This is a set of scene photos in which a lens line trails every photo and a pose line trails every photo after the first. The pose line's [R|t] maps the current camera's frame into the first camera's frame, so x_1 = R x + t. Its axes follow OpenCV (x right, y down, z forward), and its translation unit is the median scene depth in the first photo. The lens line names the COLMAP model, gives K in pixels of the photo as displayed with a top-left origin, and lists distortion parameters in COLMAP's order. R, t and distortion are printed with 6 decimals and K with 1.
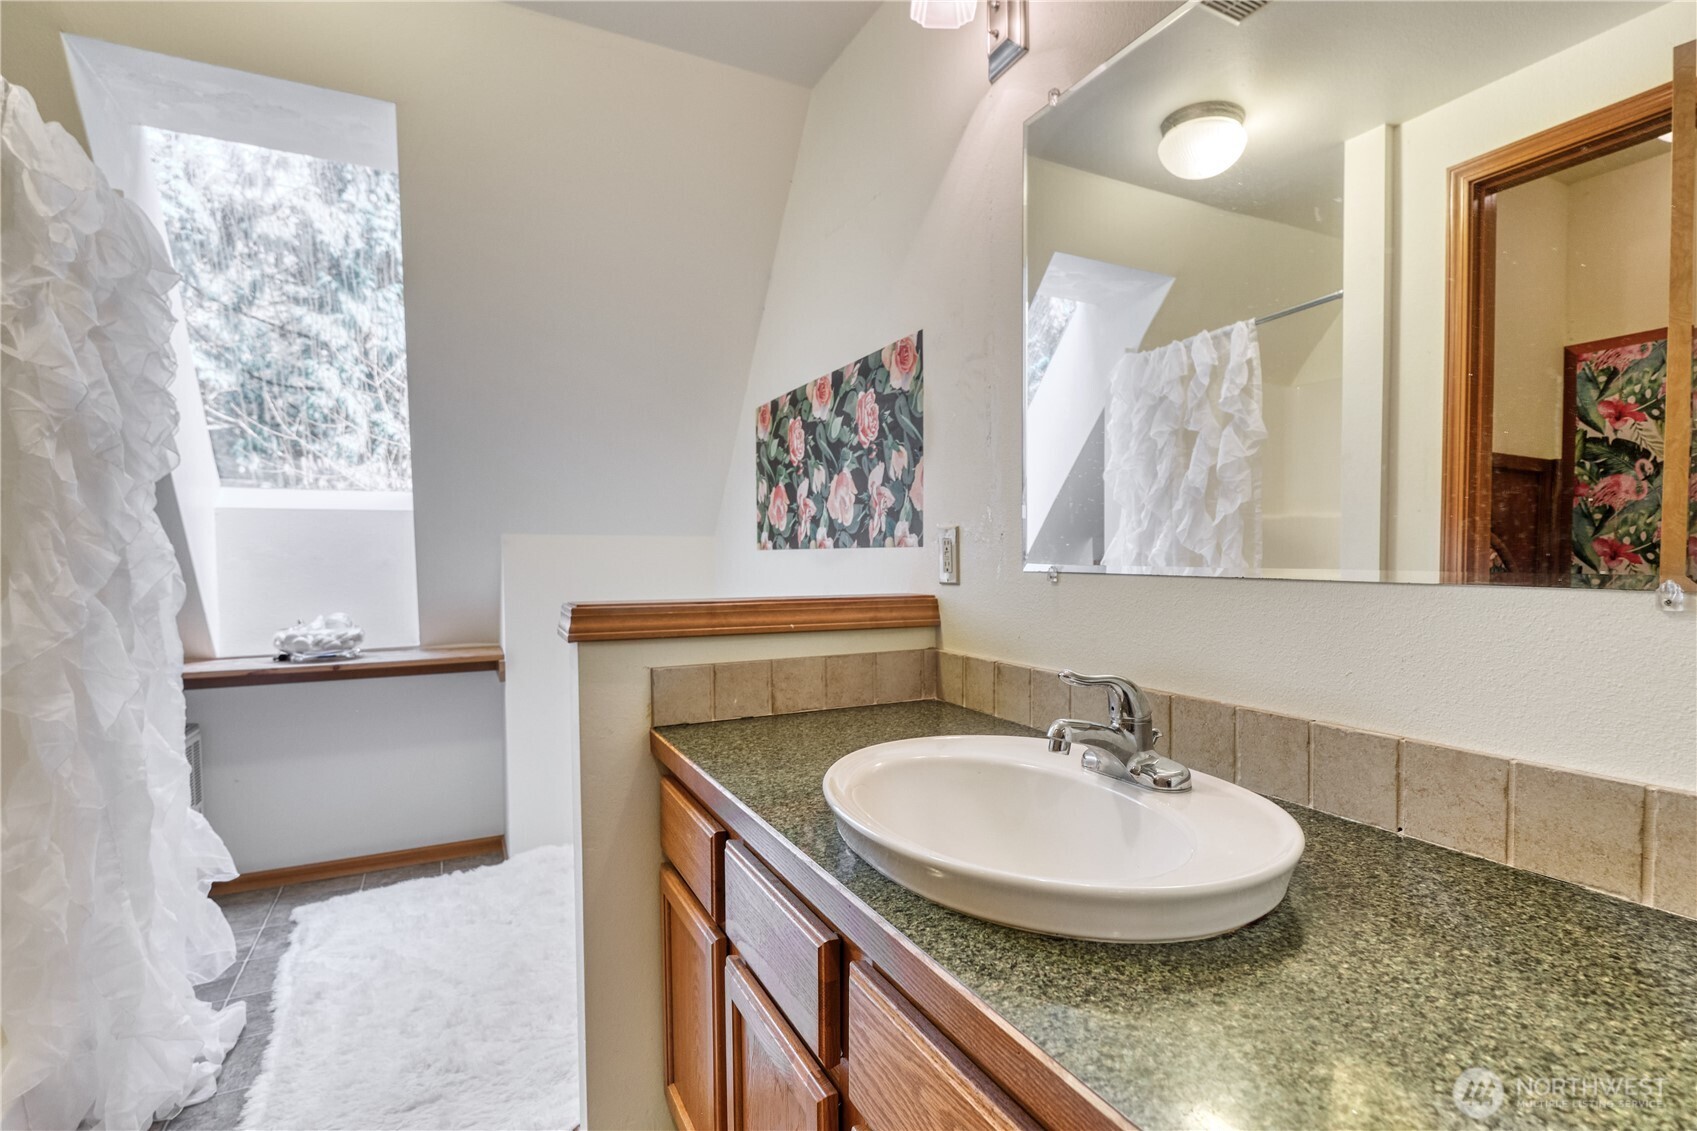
lens RADIAL K [[759.1, 0, 848.5], [0, 759.1, 565.5], [0, 0, 1]] dist [0.000542, -0.007289]
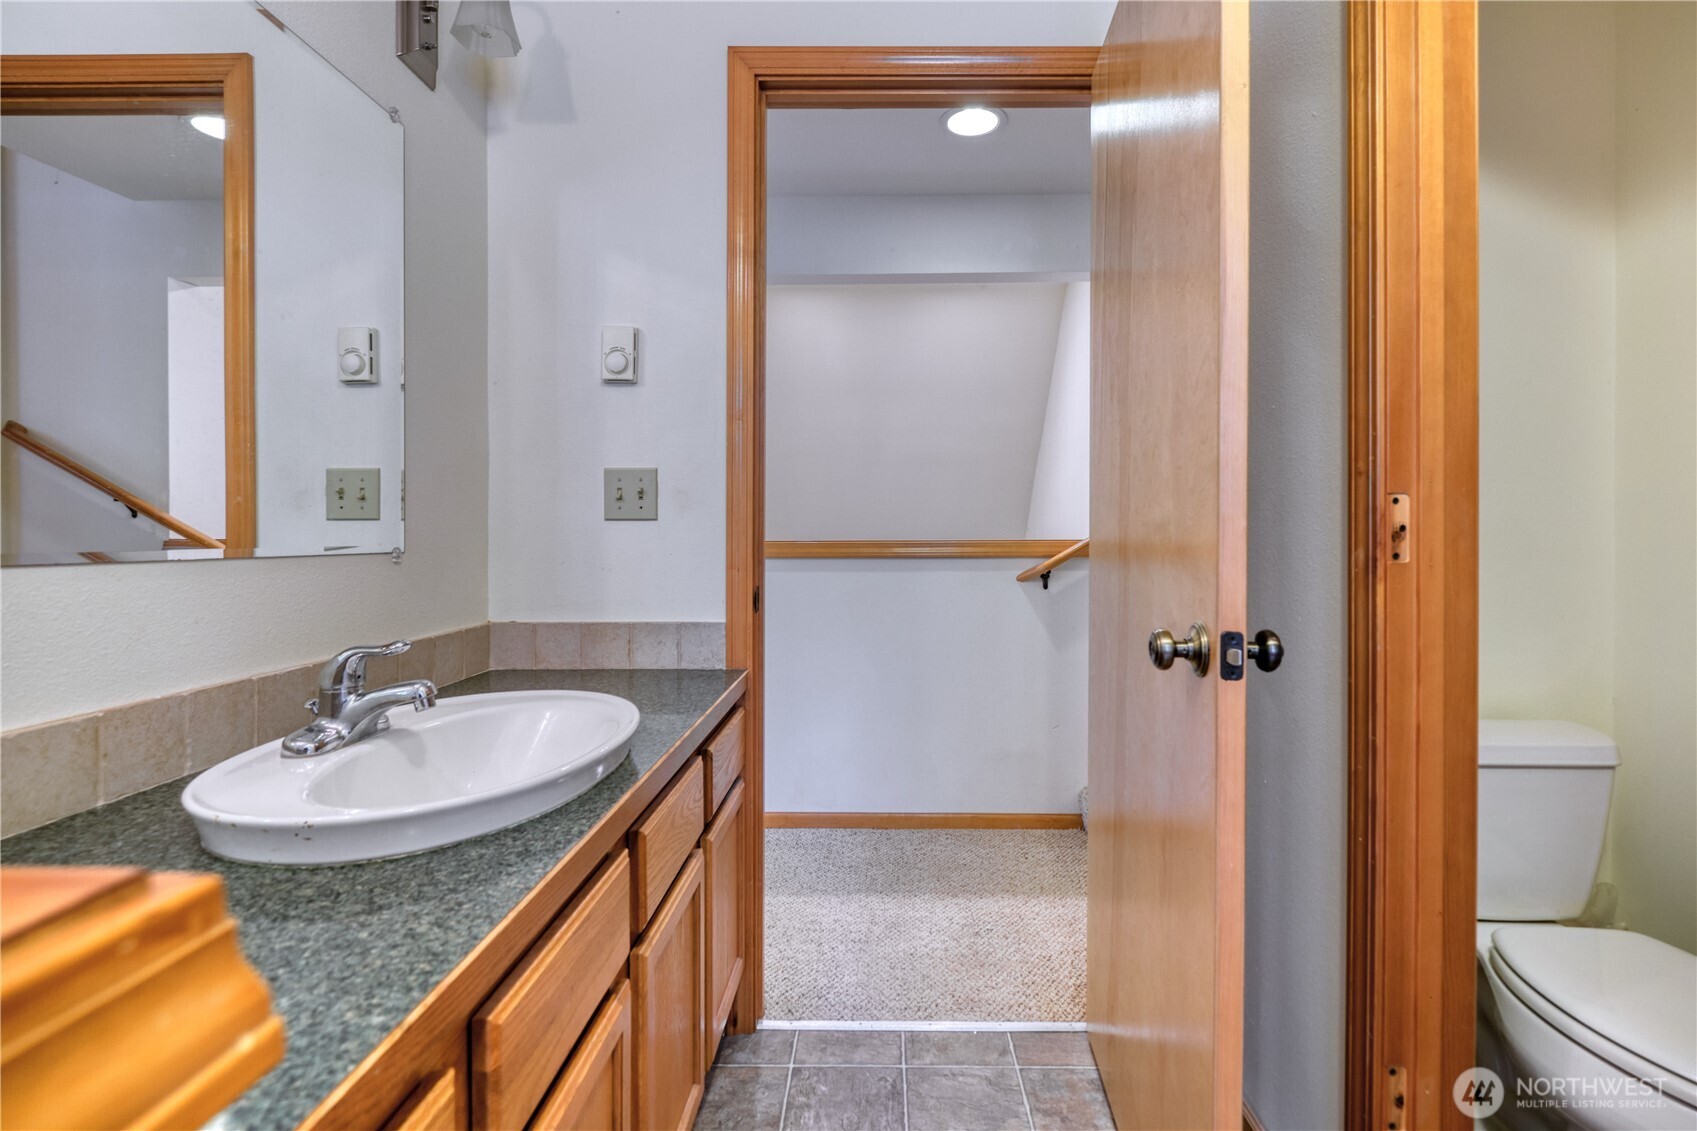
lens RADIAL K [[742.6, 0, 848.5], [0, 742.6, 565.5], [0, 0, 1]] dist [0.000167, 0.000070]
pose [[-0.880996, 0.000388, 0.473123, -0.991436], [0.013561, 0.999610, 0.024431, 0.002269], [-0.472929, 0.027939, -0.880657, 2.001085]]
